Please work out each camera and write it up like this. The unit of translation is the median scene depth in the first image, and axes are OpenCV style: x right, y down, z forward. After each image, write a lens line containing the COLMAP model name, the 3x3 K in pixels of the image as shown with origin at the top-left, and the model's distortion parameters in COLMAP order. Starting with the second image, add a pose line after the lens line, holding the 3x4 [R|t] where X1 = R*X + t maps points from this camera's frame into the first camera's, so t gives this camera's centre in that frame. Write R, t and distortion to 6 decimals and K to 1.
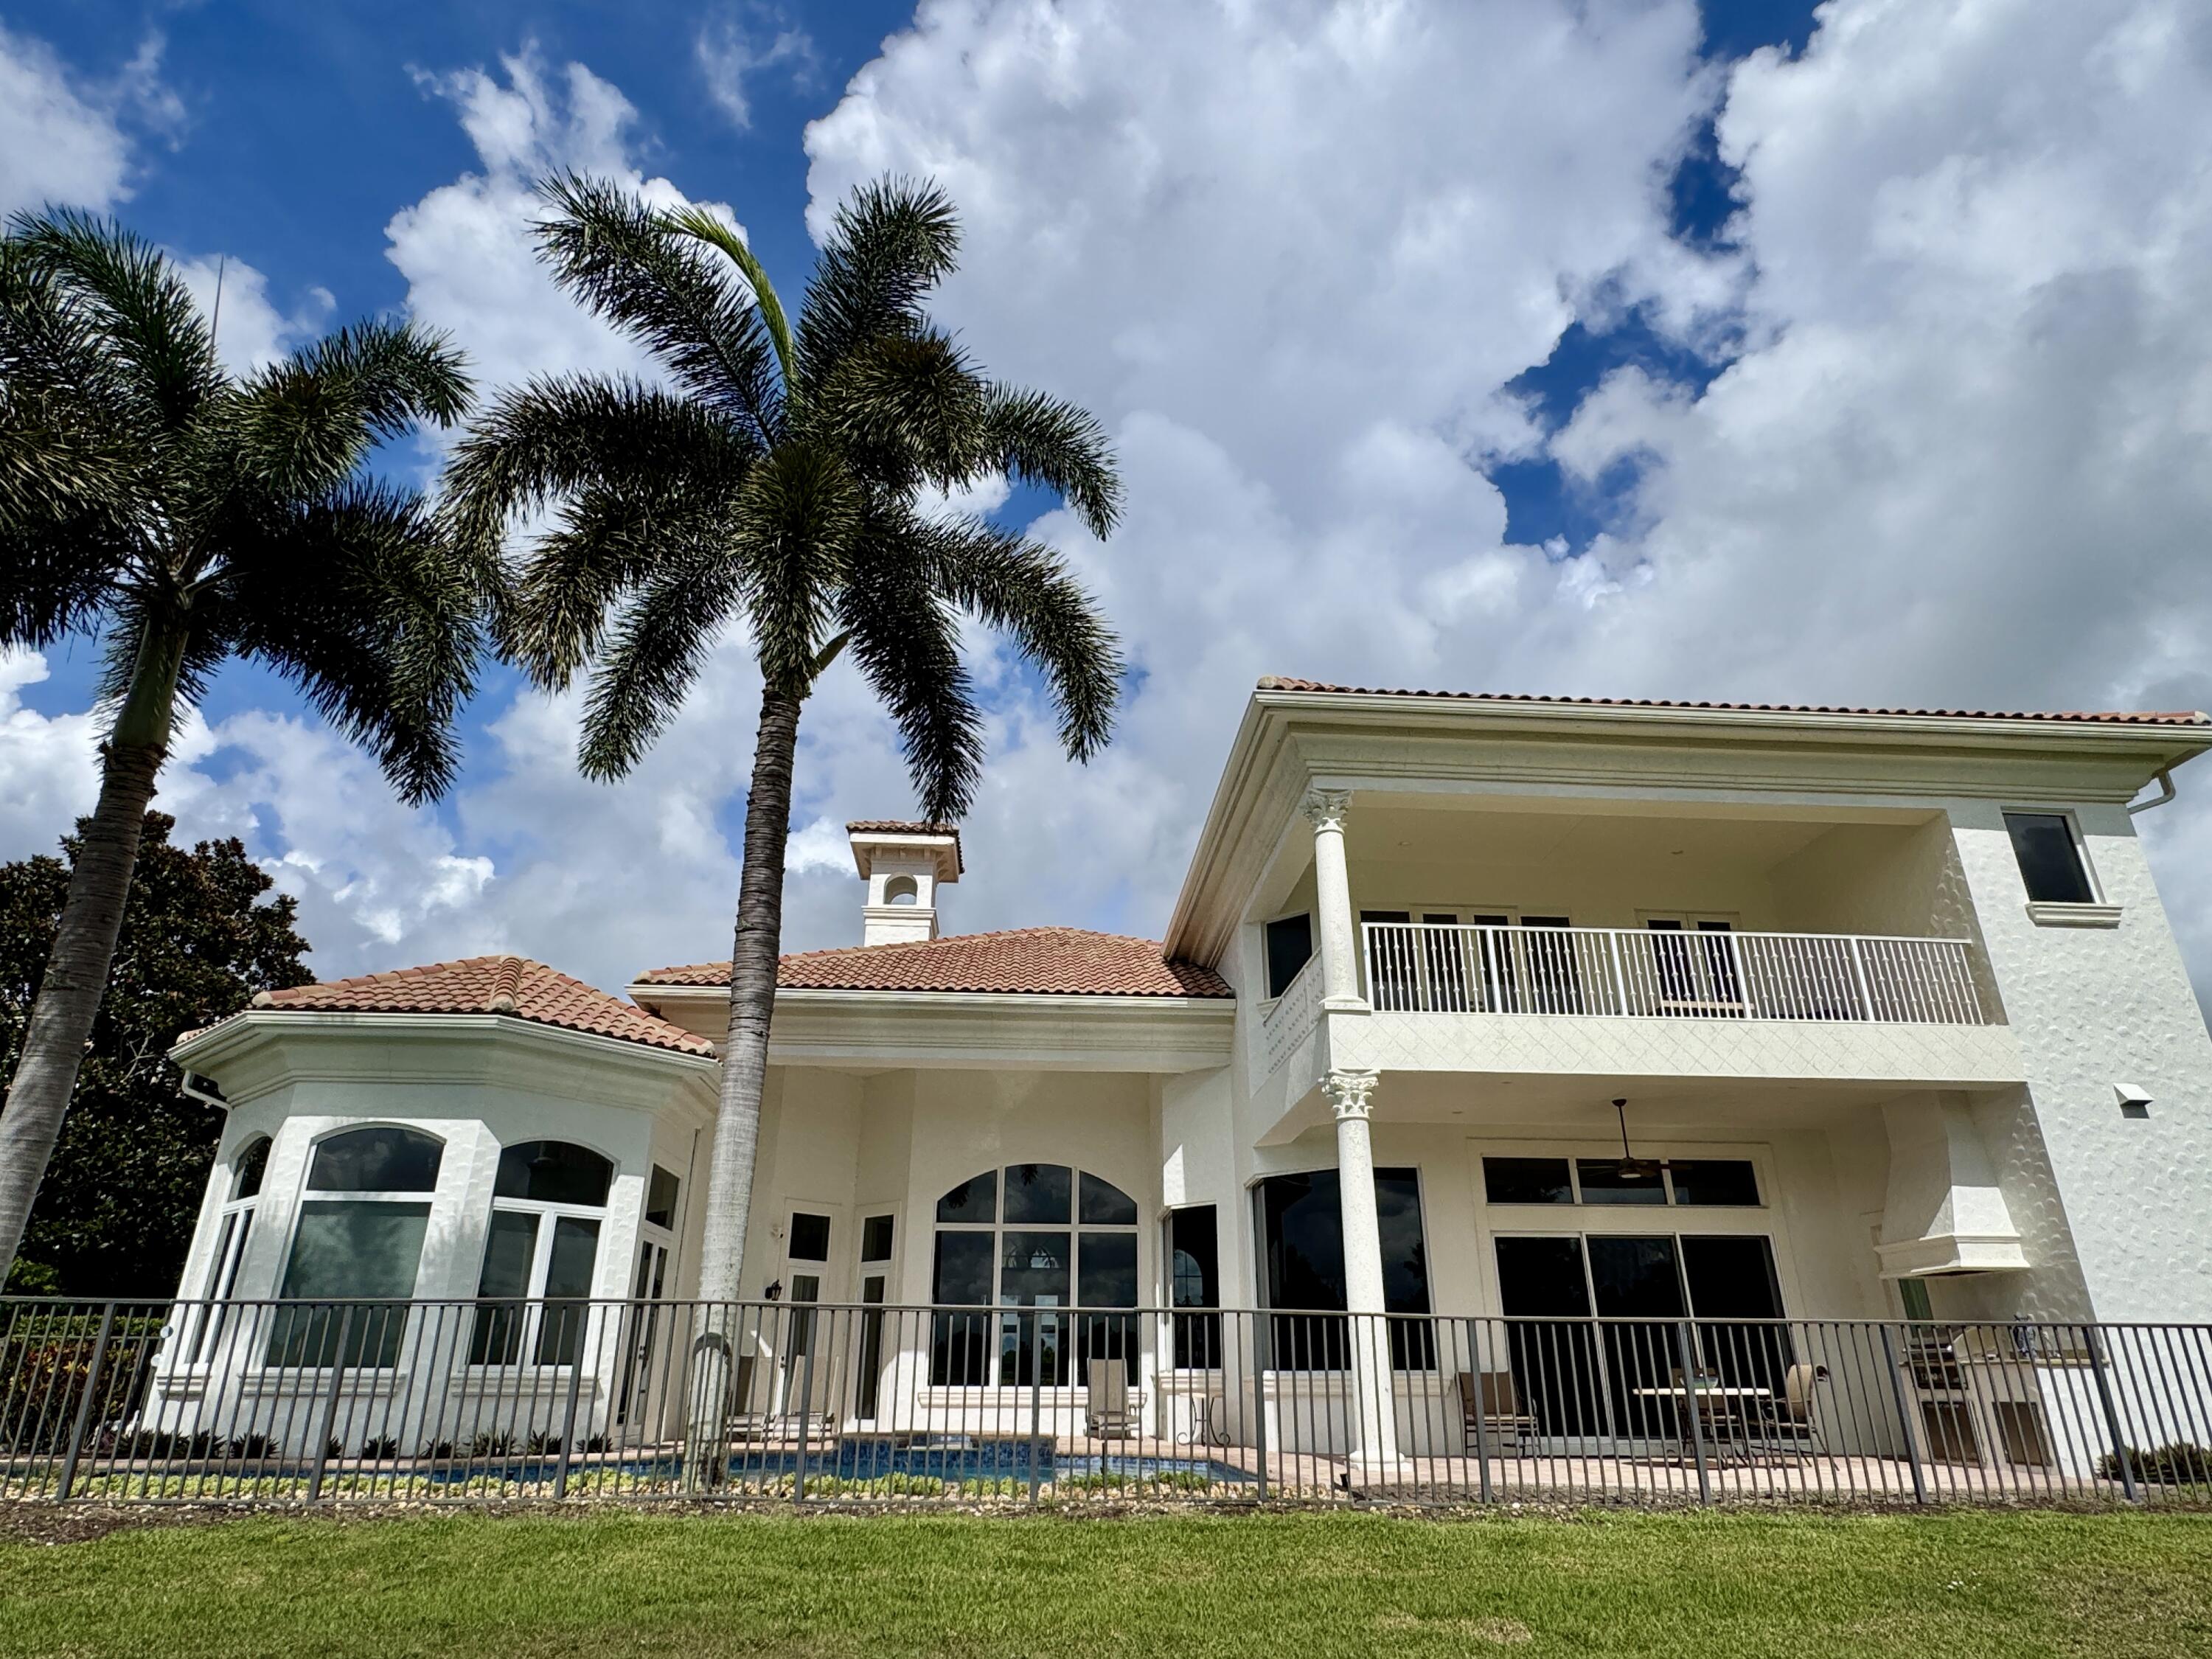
lens RADIAL K [[1277.4, 0, 1098.3], [0, 1277.4, 834.7], [0, 0, 1]] dist [-0.007384, 0.002798]
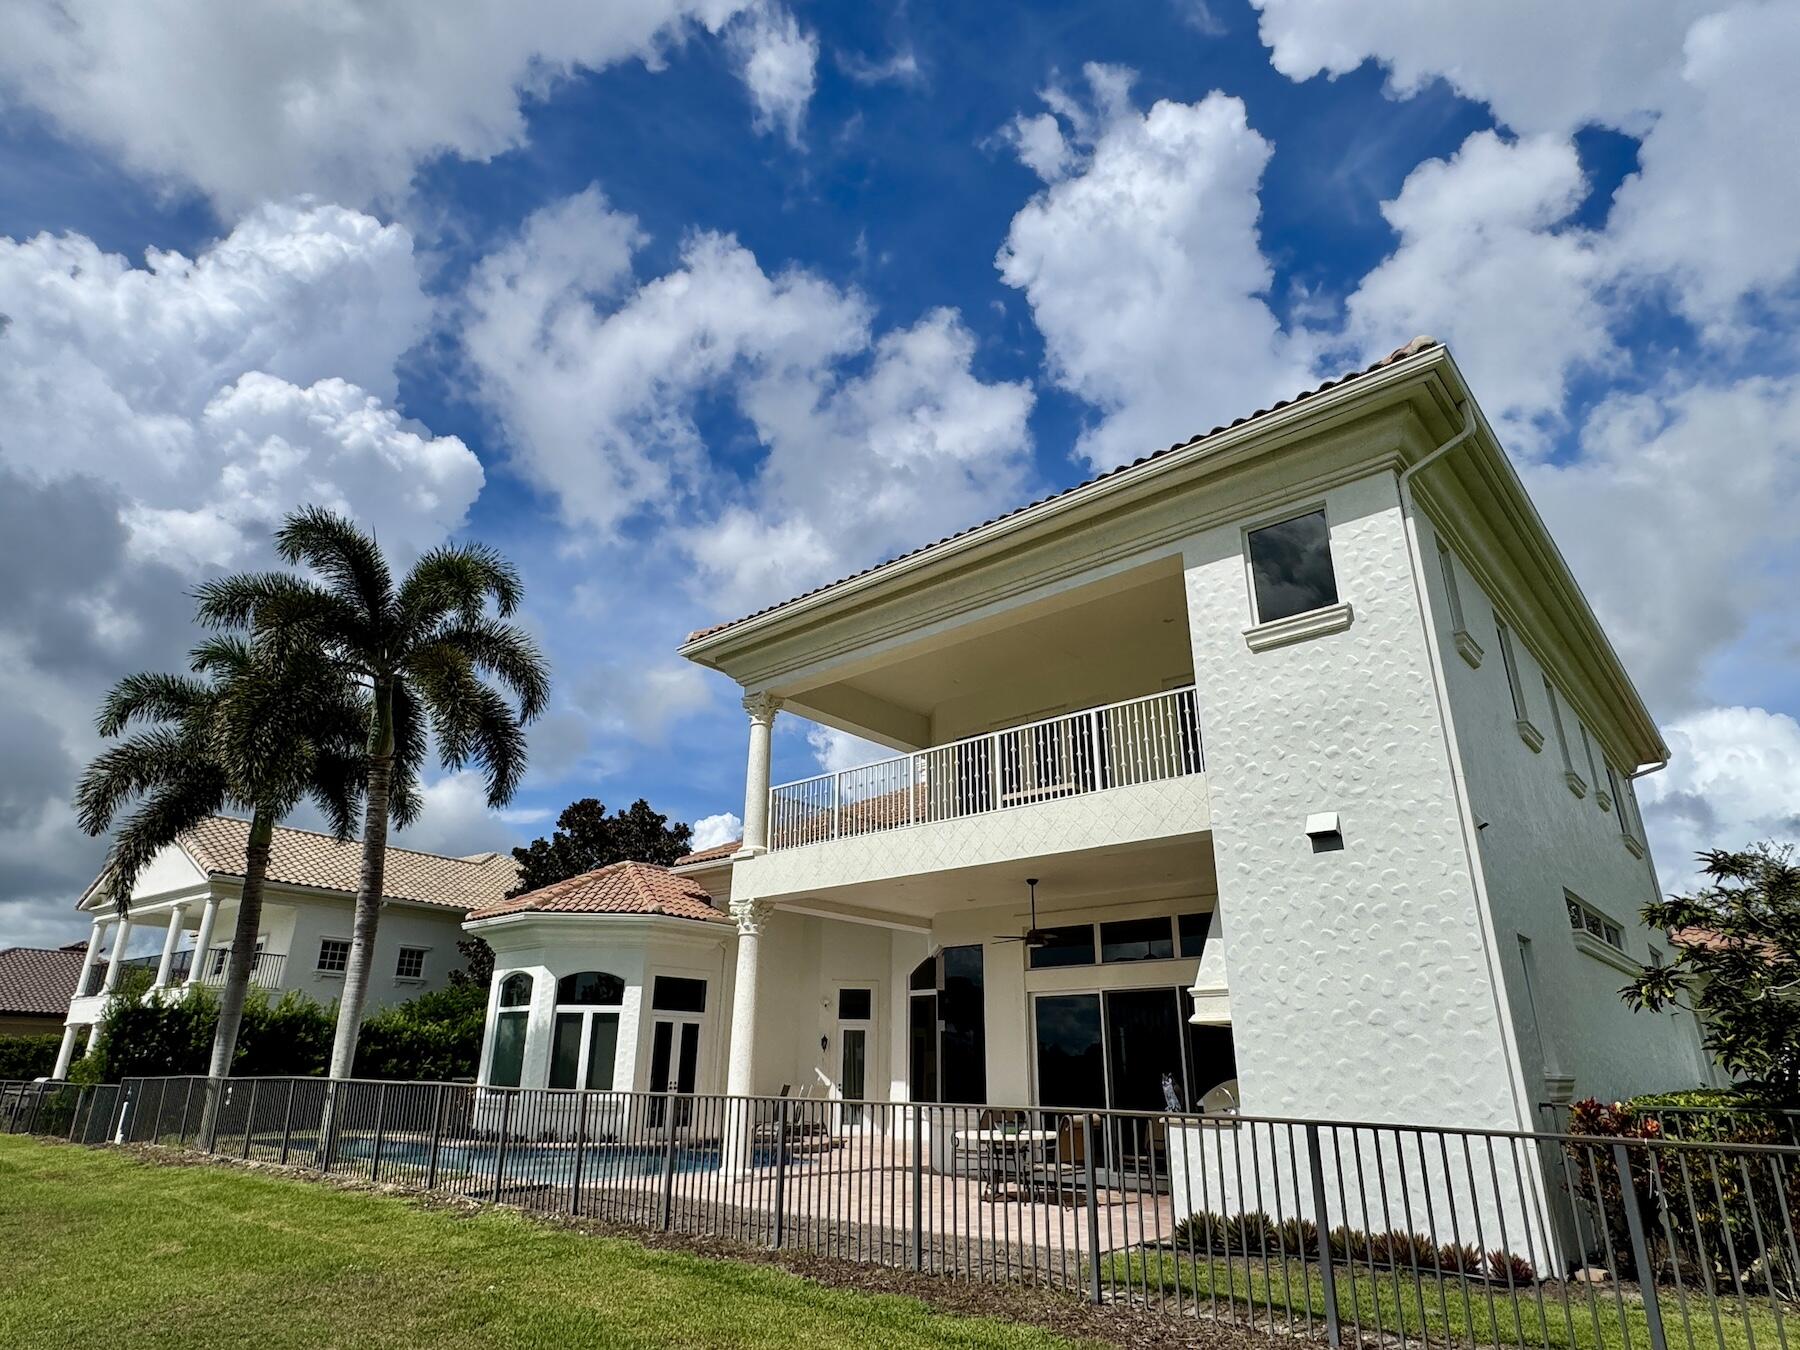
lens RADIAL K [[1039.5, 0, 893.6], [0, 1039.5, 681.4], [0, 0, 1]] dist [-0.007384, 0.002798]
pose [[0.708667, -0.249566, -0.659931, 1.006910], [0.277066, 0.958649, -0.065005, 0.065387], [0.648865, -0.136777, 0.748509, 0.250921]]
